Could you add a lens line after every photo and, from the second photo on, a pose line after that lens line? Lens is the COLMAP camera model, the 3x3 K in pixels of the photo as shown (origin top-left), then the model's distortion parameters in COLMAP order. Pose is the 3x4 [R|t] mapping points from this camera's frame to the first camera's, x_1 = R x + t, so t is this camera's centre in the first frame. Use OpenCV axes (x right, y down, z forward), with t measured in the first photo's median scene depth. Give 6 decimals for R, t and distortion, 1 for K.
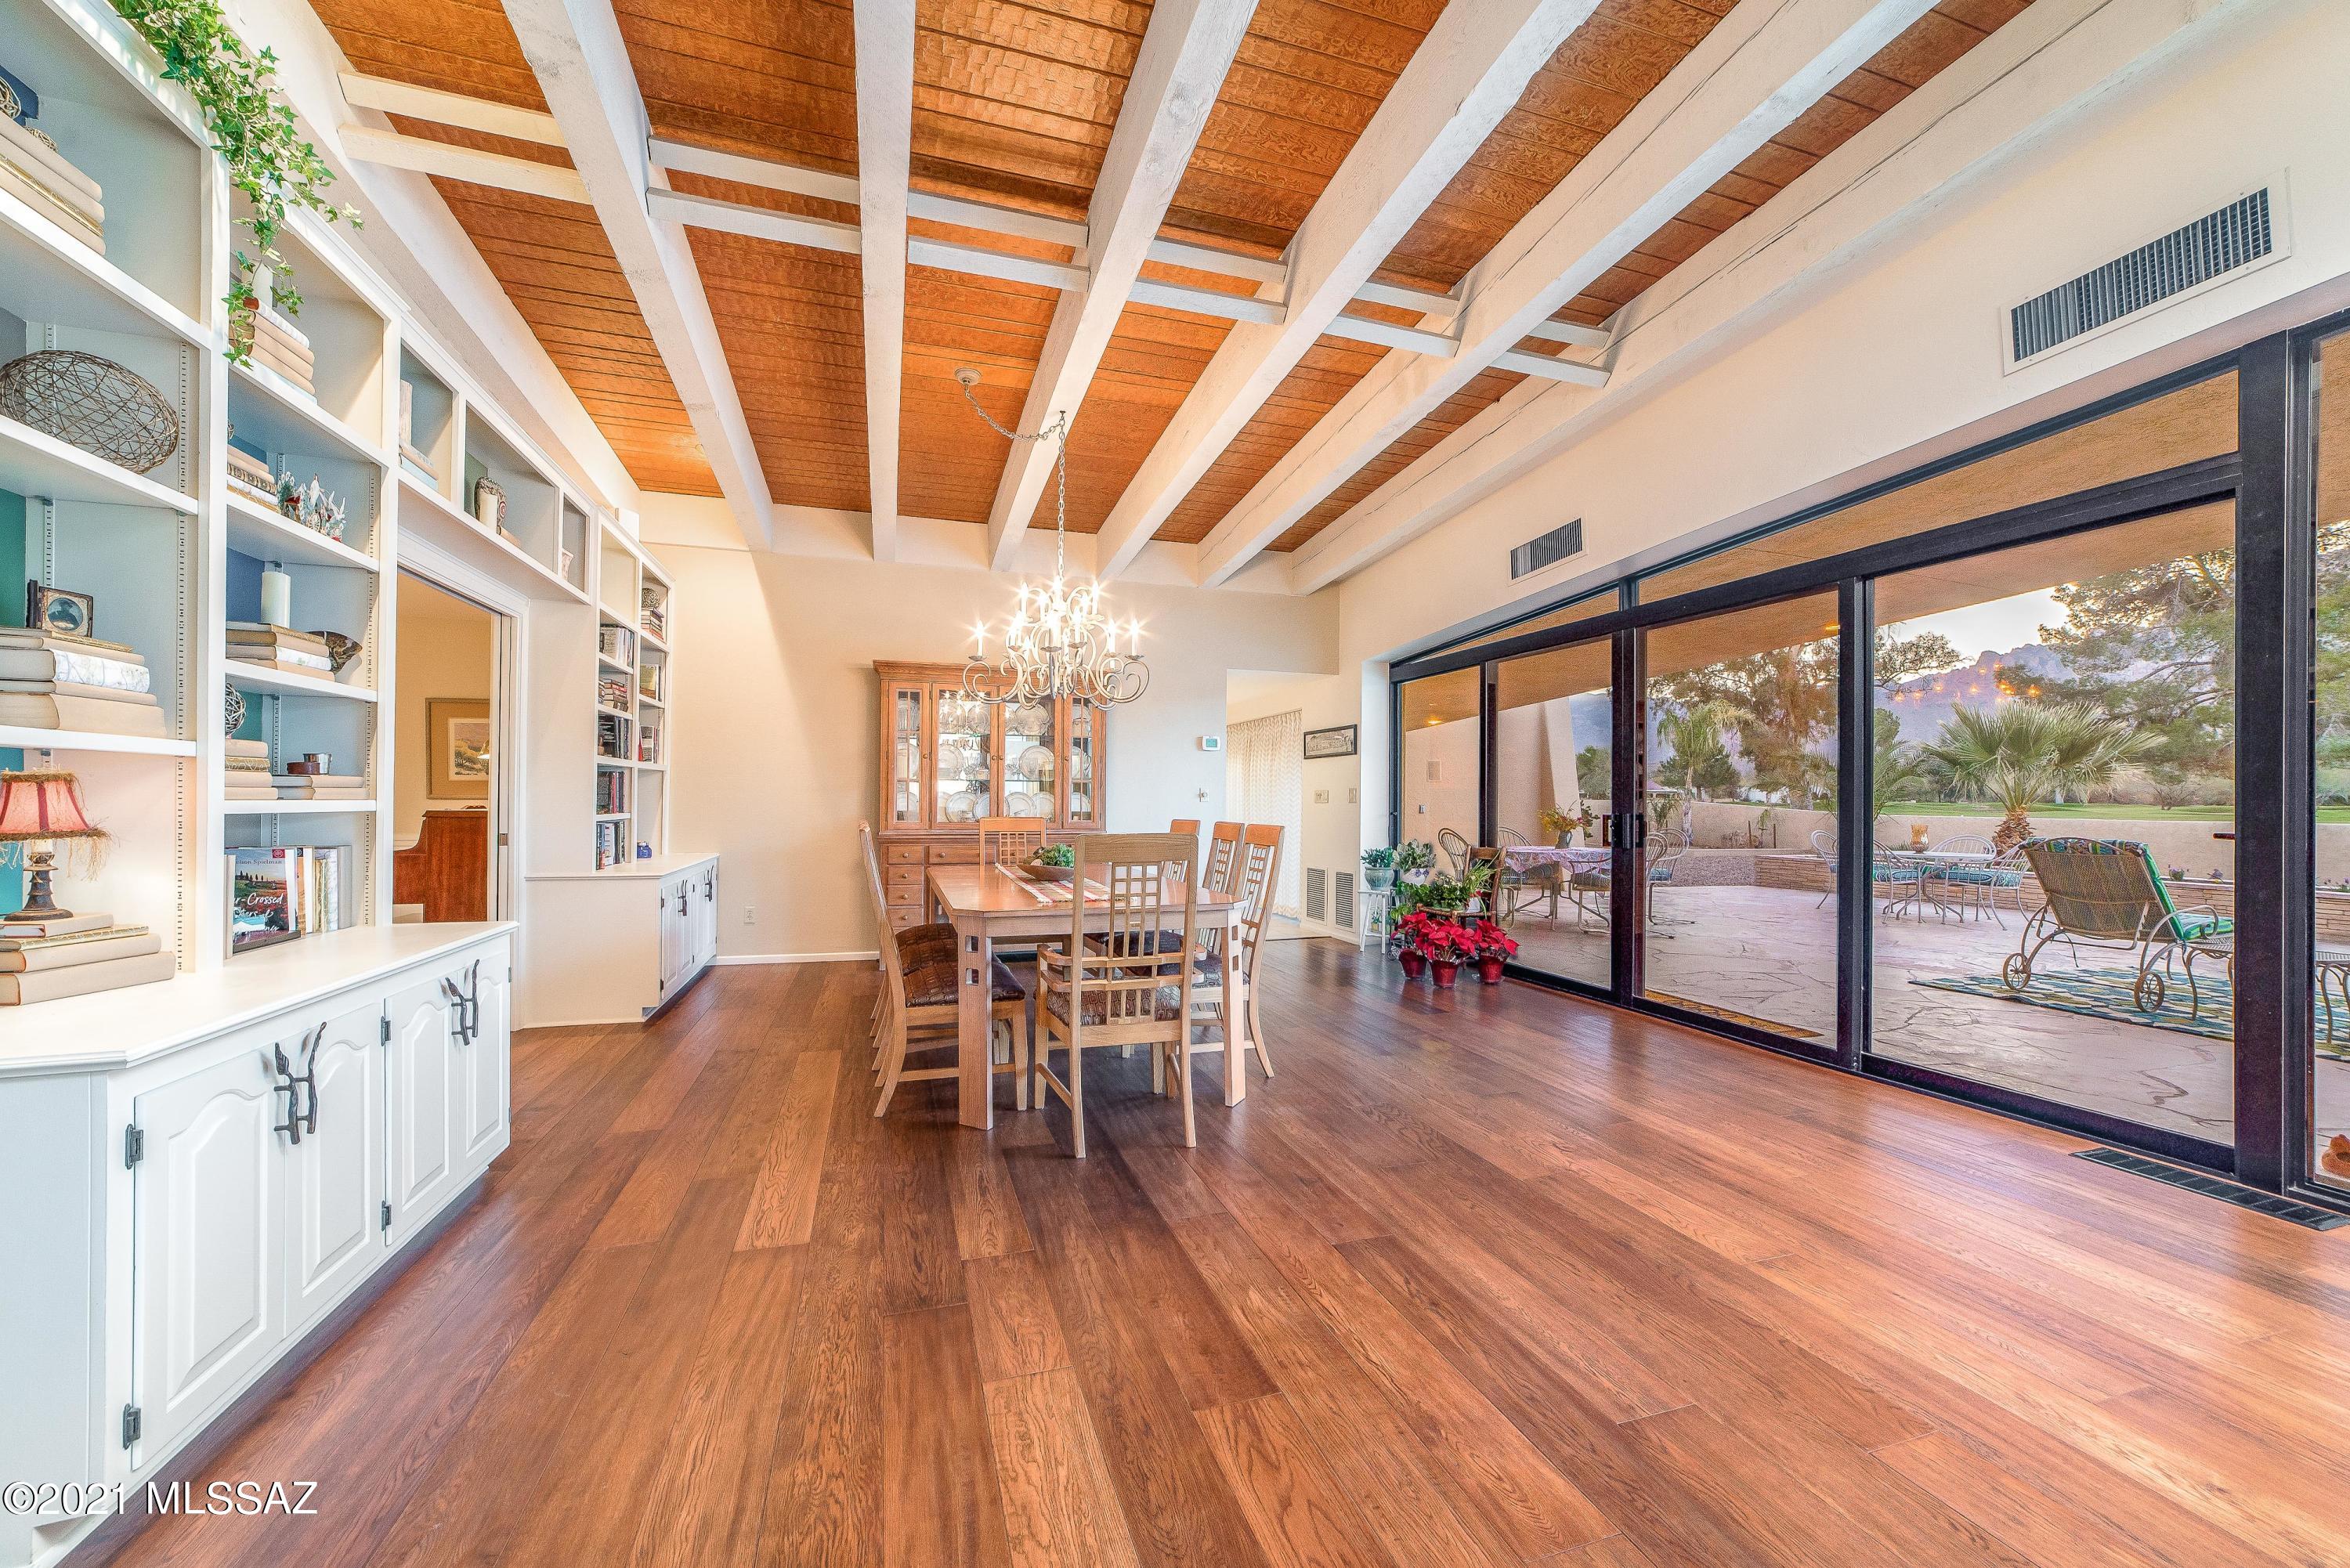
lens RADIAL K [[903.3, 0, 1179.0], [0, 903.3, 800.2], [0, 0, 1]] dist [-0.028345, 0.016169]
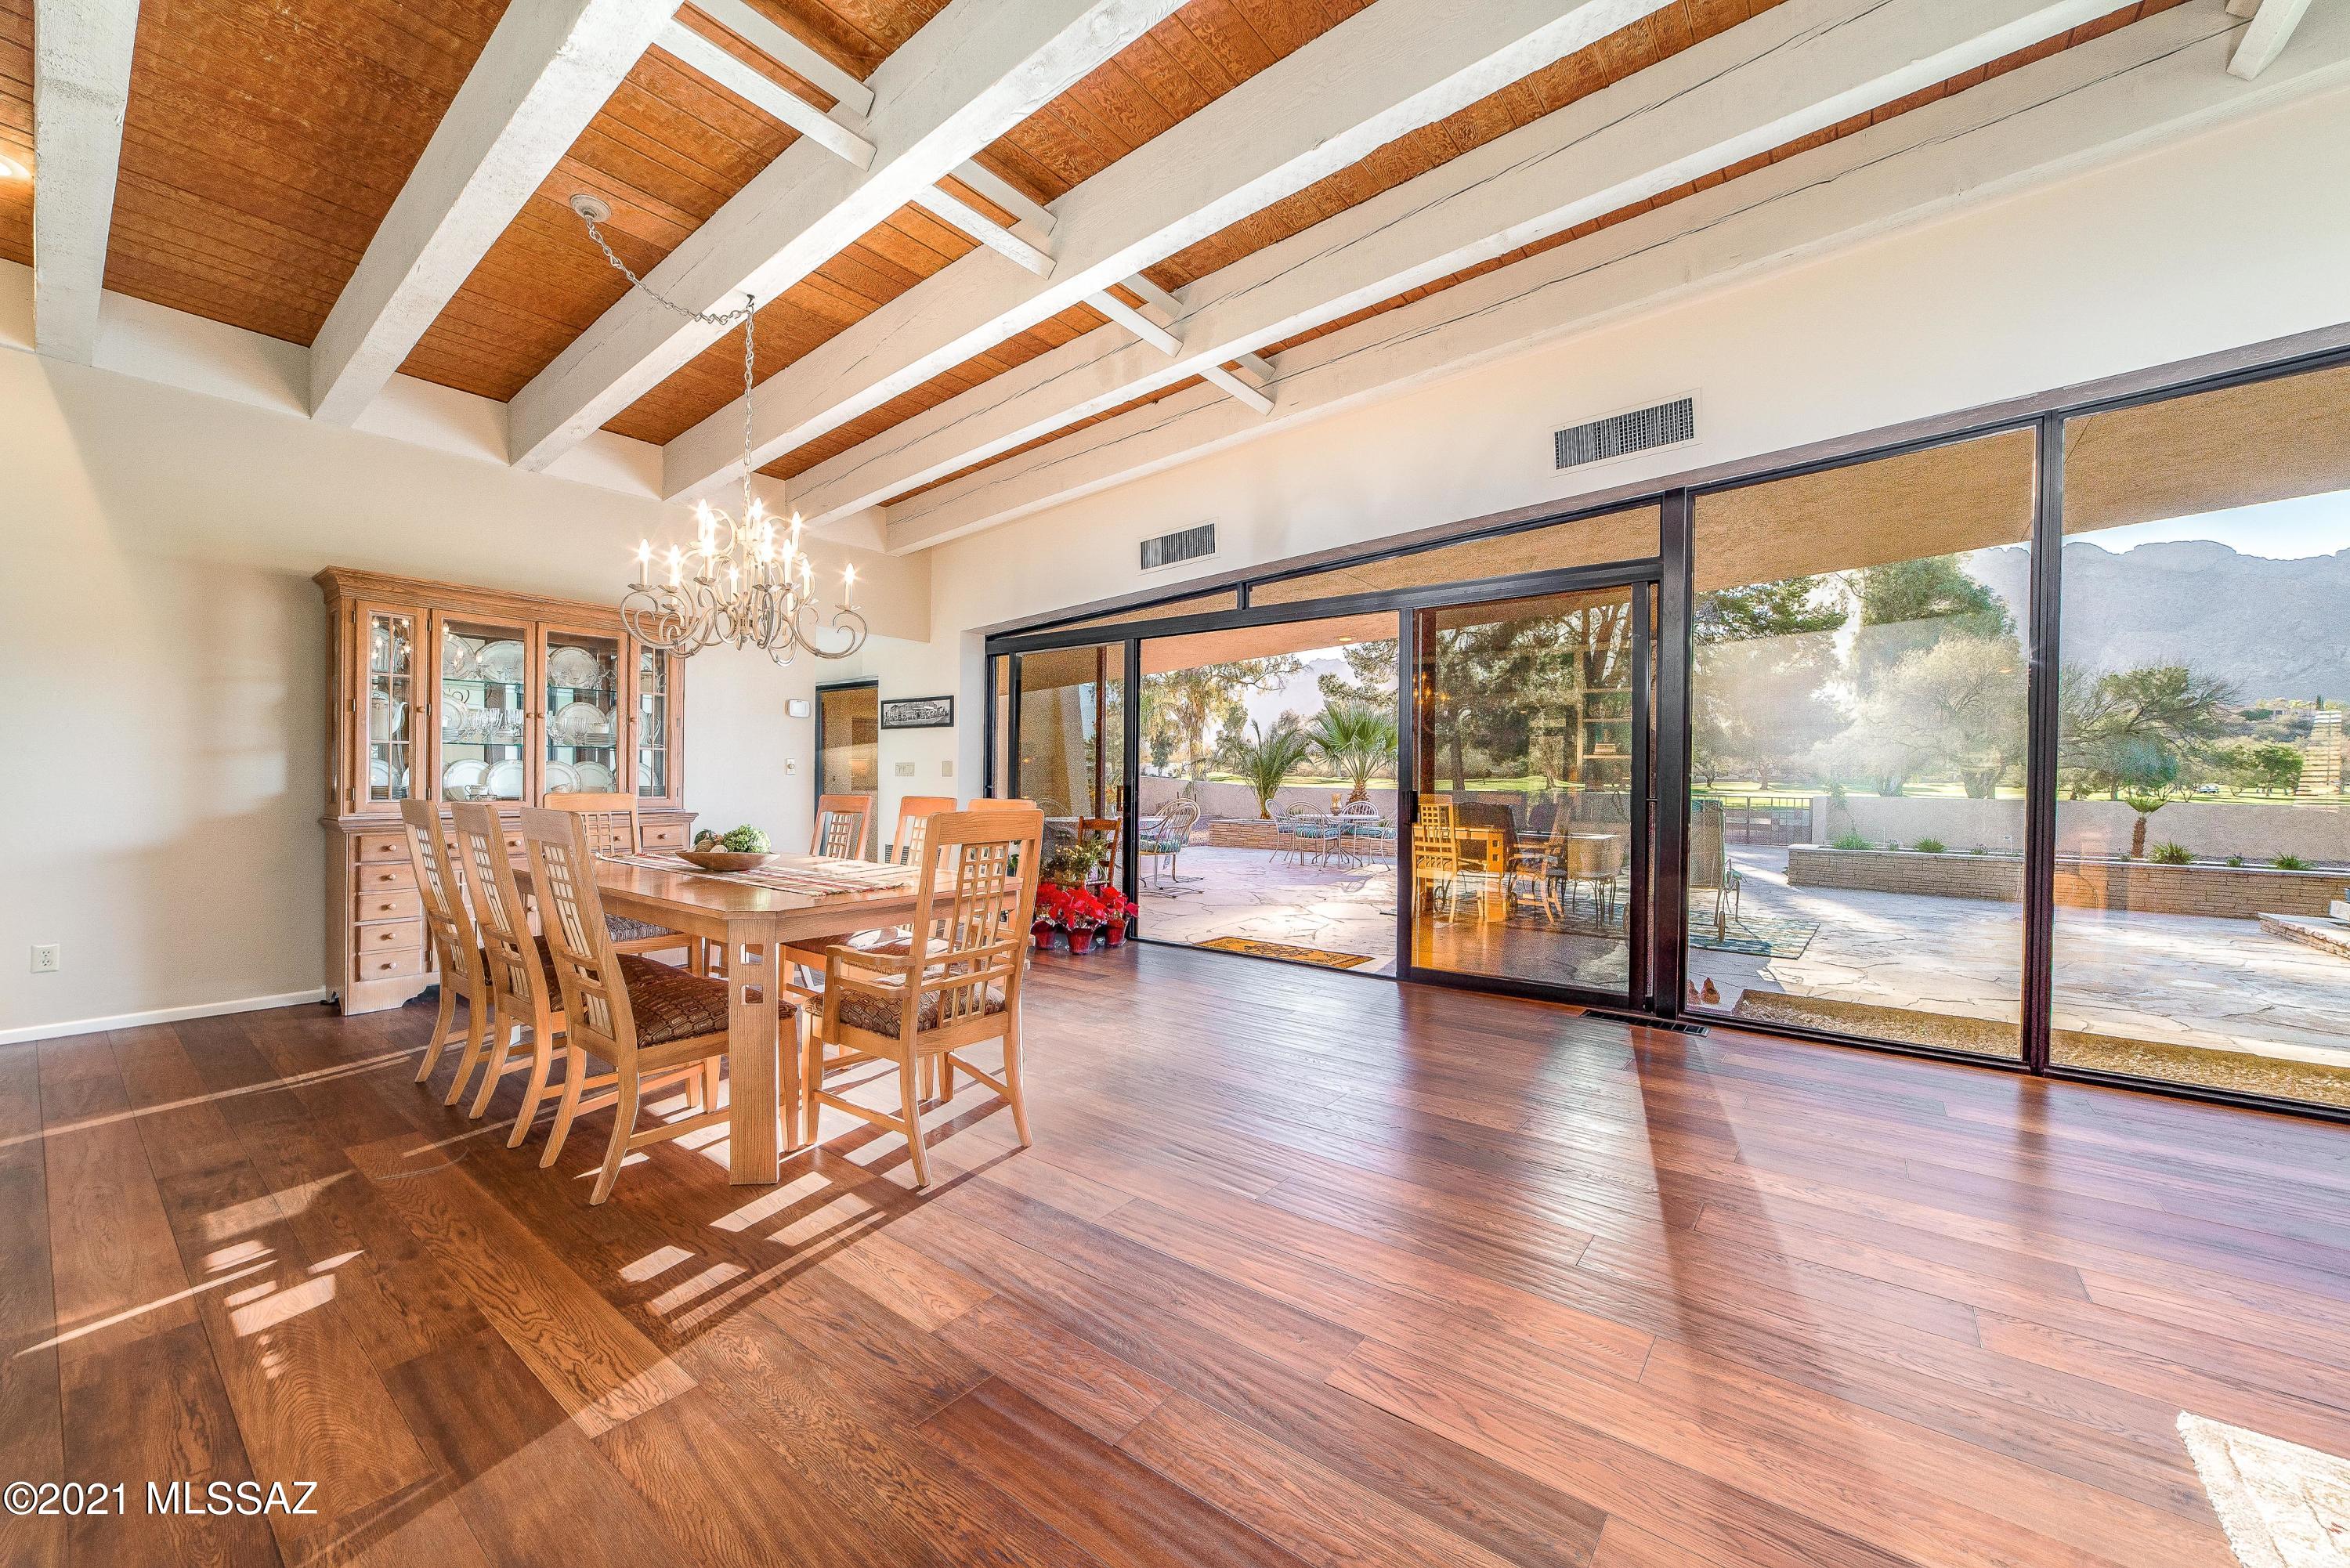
lens RADIAL K [[900.3, 0, 1165.1], [0, 900.3, 791.5], [0, 0, 1]] dist [-0.019688, 0.007727]
pose [[0.828395, -0.006670, 0.560105, -0.230940], [-0.005219, 0.999794, 0.019625, -0.000789], [-0.560121, -0.019180, 0.828189, 0.093224]]
